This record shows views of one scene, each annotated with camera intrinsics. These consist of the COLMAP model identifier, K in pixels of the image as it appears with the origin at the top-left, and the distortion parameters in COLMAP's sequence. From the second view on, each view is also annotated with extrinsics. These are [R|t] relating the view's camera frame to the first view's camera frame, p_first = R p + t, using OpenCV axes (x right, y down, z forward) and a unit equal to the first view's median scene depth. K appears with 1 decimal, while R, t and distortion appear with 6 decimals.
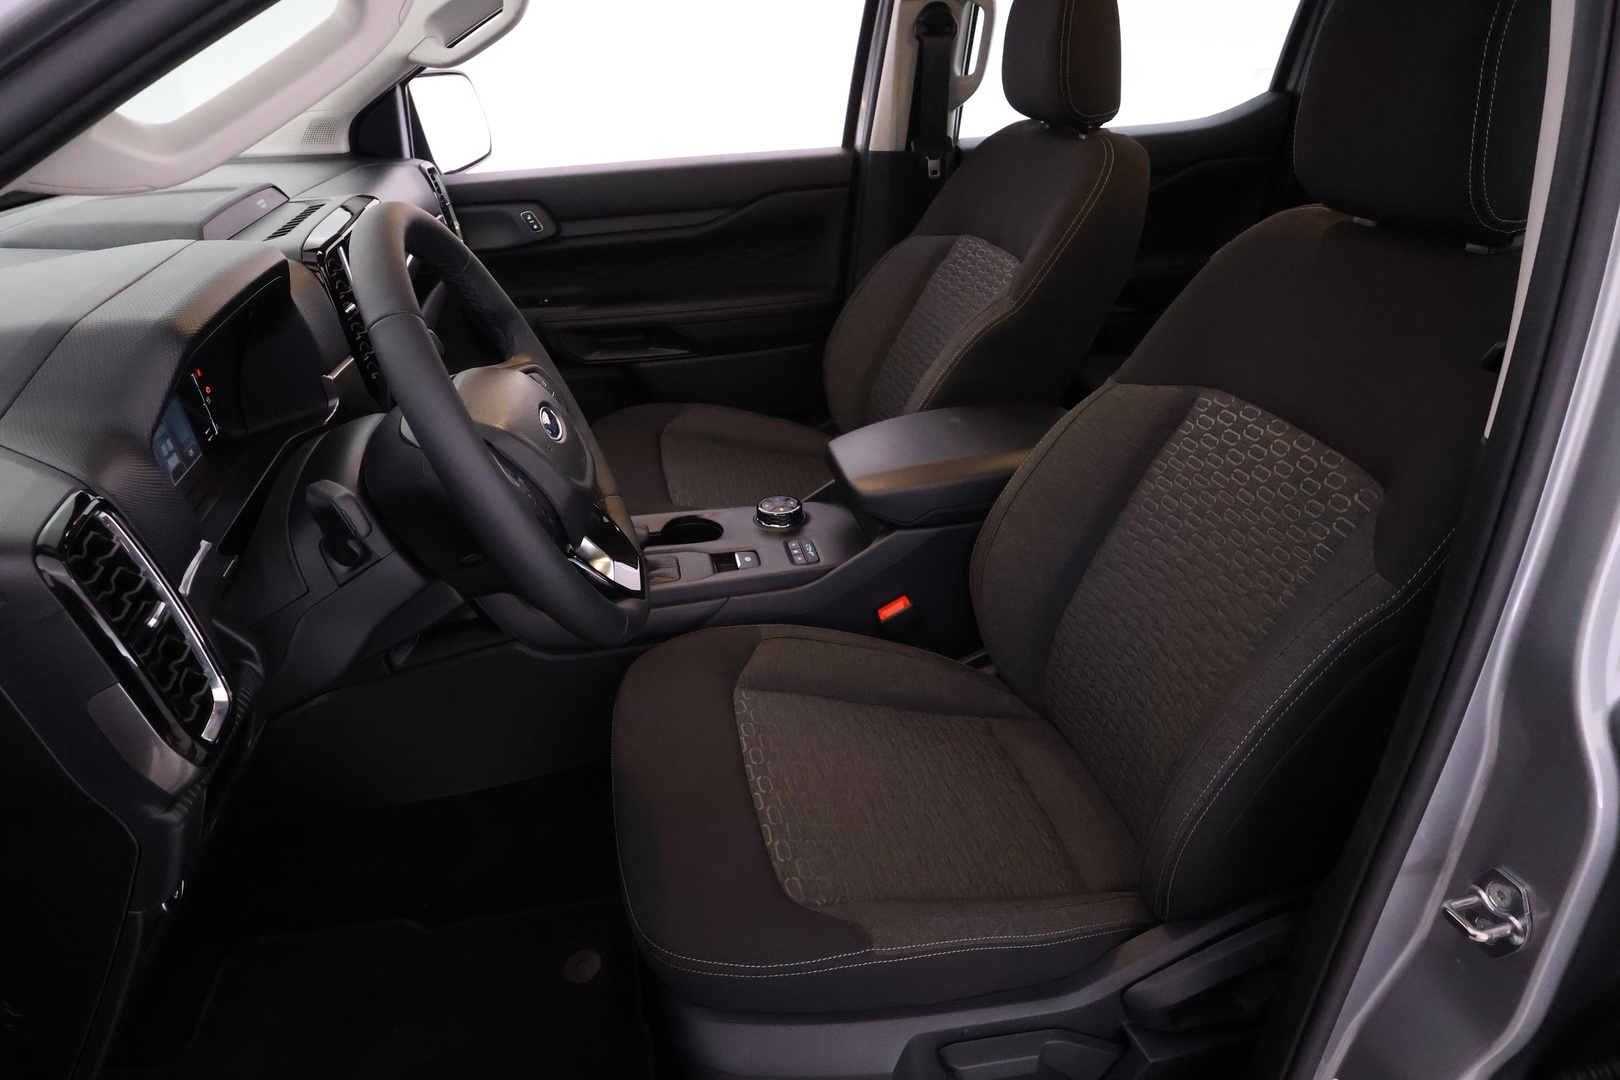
lens RADIAL K [[1004.7, 0, 798.3], [0, 1004.7, 545.9], [0, 0, 1]] dist [0.005282, -0.000169]
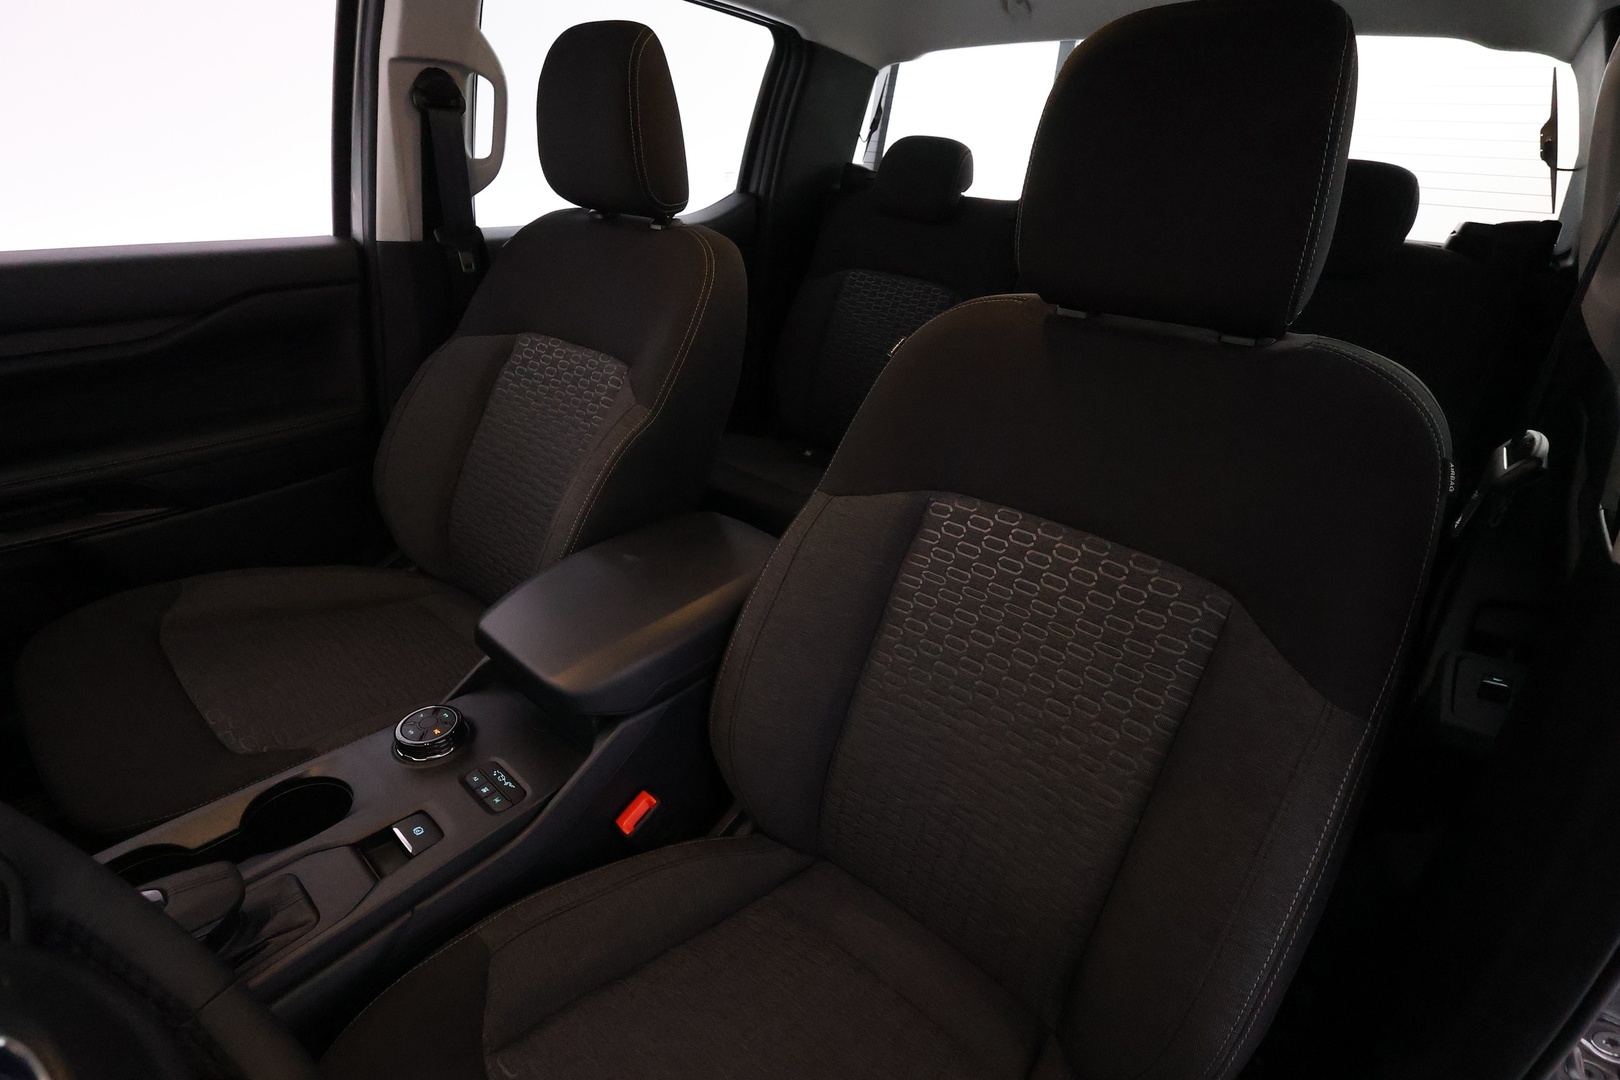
lens RADIAL K [[750.9, 0, 807.7], [0, 750.9, 543.1], [0, 0, 1]] dist [-0.003824, 0.000877]
pose [[0.787164, -0.225266, 0.574133, -0.085650], [0.222164, 0.971982, 0.076769, -0.150486], [-0.575340, 0.067122, 0.815155, 0.389770]]
